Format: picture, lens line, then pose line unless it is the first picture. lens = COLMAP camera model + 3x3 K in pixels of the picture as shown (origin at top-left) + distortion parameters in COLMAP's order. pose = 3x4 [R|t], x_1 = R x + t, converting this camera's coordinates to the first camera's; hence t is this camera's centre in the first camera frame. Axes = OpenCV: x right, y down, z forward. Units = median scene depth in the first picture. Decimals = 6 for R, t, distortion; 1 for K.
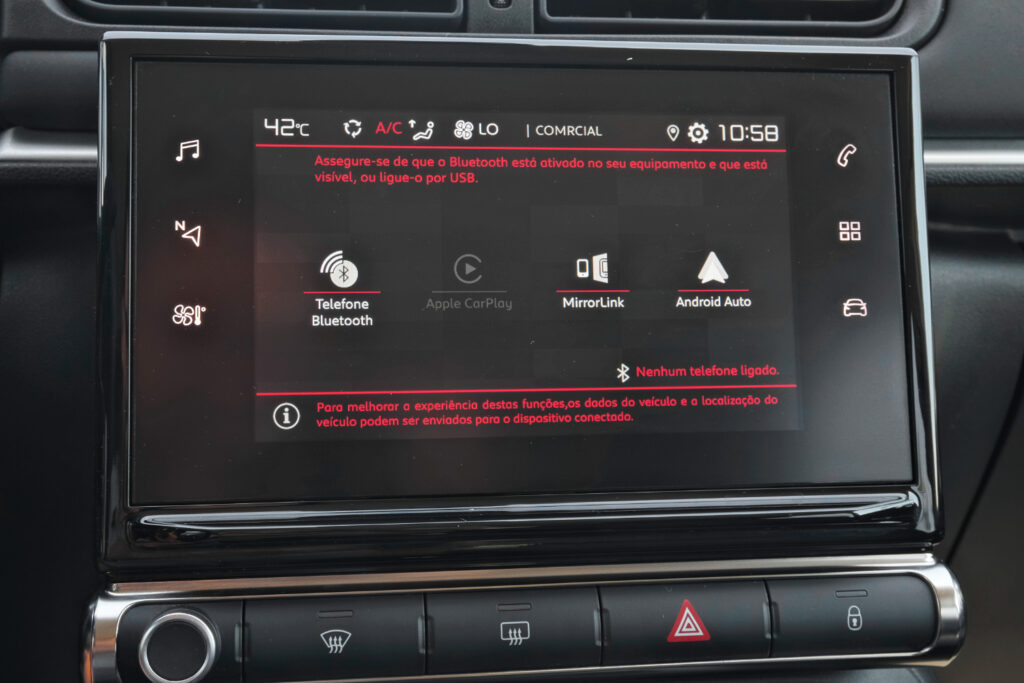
lens RADIAL K [[1393.3, 0, 512.4], [0, 1393.3, 339.7], [0, 0, 1]] dist [0.071311, 0.000000]
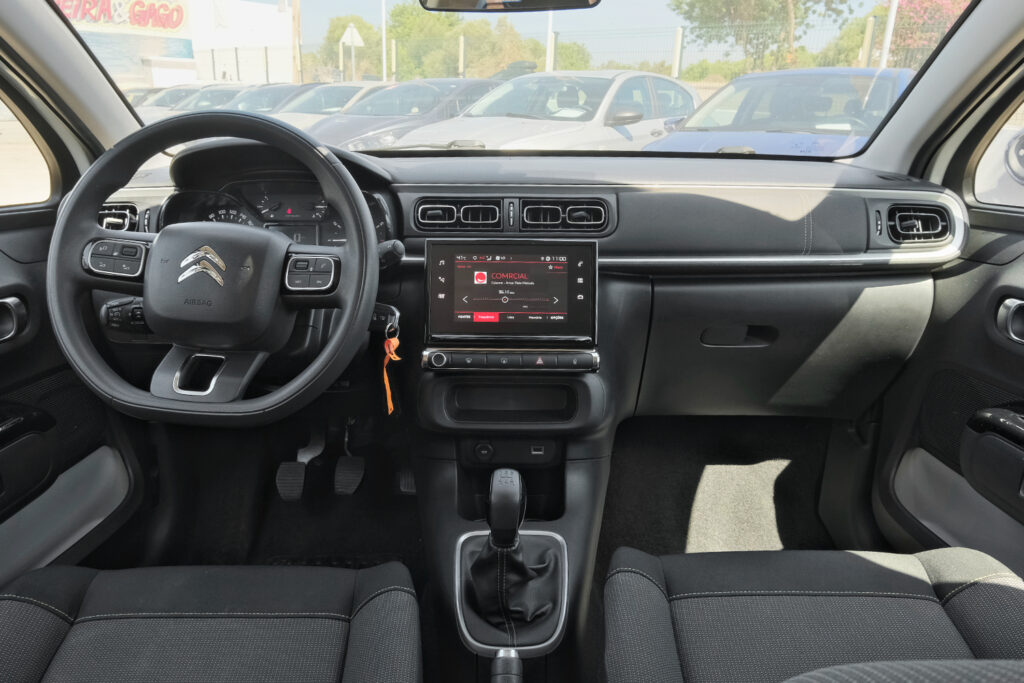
lens RADIAL K [[665.7, 0, 502.5], [0, 665.7, 338.9], [0, 0, 1]] dist [-0.002252, 0.006534]
pose [[0.987856, 0.031592, -0.152129, 0.343615], [-0.019656, 0.996654, 0.079334, -0.056133], [0.154126, -0.075380, 0.985172, -1.296598]]
